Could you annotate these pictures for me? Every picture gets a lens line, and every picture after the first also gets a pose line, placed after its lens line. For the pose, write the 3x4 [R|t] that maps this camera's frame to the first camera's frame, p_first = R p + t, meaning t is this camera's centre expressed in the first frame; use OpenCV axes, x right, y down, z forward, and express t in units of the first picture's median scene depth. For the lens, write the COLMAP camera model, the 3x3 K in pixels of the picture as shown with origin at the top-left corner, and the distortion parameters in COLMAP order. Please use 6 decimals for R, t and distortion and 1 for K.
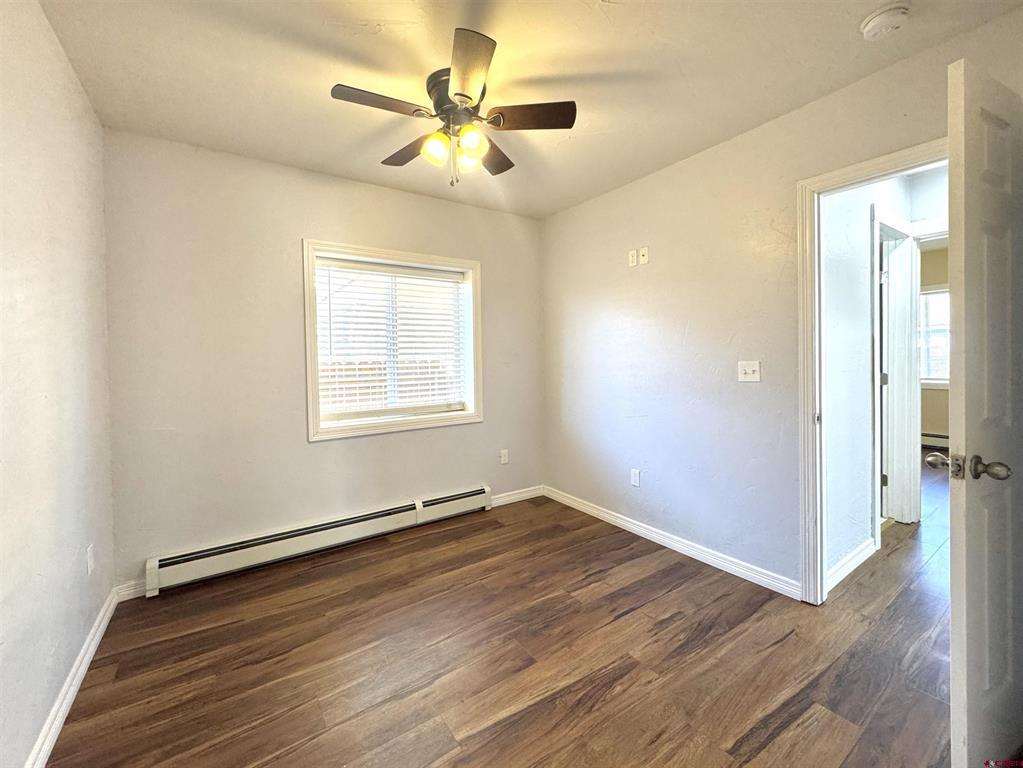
lens RADIAL K [[423.7, 0, 512.6], [0, 423.7, 363.0], [0, 0, 1]] dist [-0.001669, -0.000260]
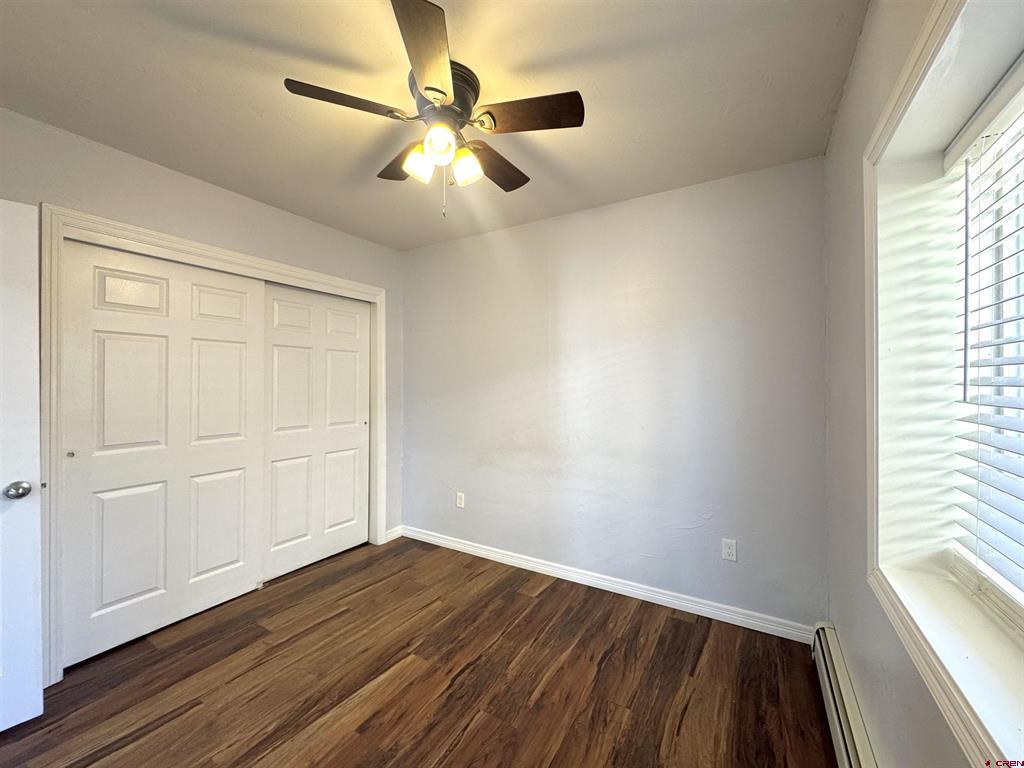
lens RADIAL K [[406.7, 0, 517.3], [0, 406.7, 381.0], [0, 0, 1]] dist [-0.001809, -0.000504]
pose [[-0.906800, 0.018116, -0.421171, 0.103245], [0.012417, 0.999791, 0.016268, -0.084958], [0.421378, 0.009522, -0.906835, 2.094591]]
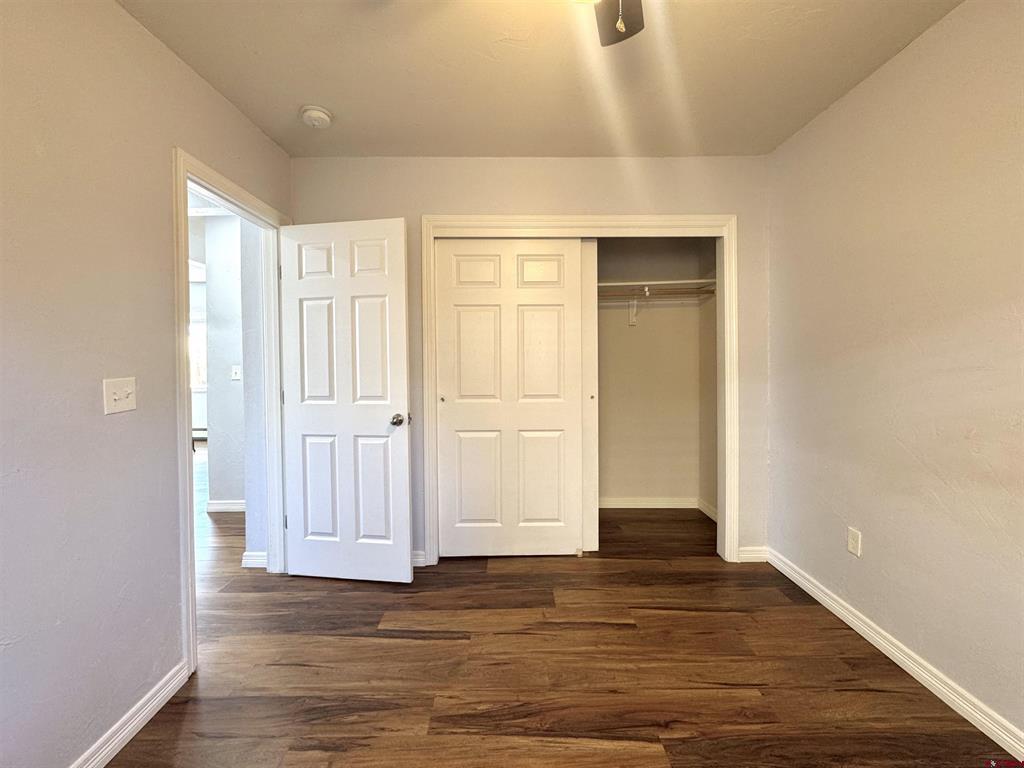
lens RADIAL K [[424.2, 0, 513.1], [0, 424.2, 363.0], [0, 0, 1]] dist [-0.001669, -0.000260]
pose [[-0.828951, 0.019757, 0.558972, -0.353724], [0.030719, 0.999476, 0.010229, -0.020032], [-0.558477, 0.025651, -0.829123, 1.698287]]
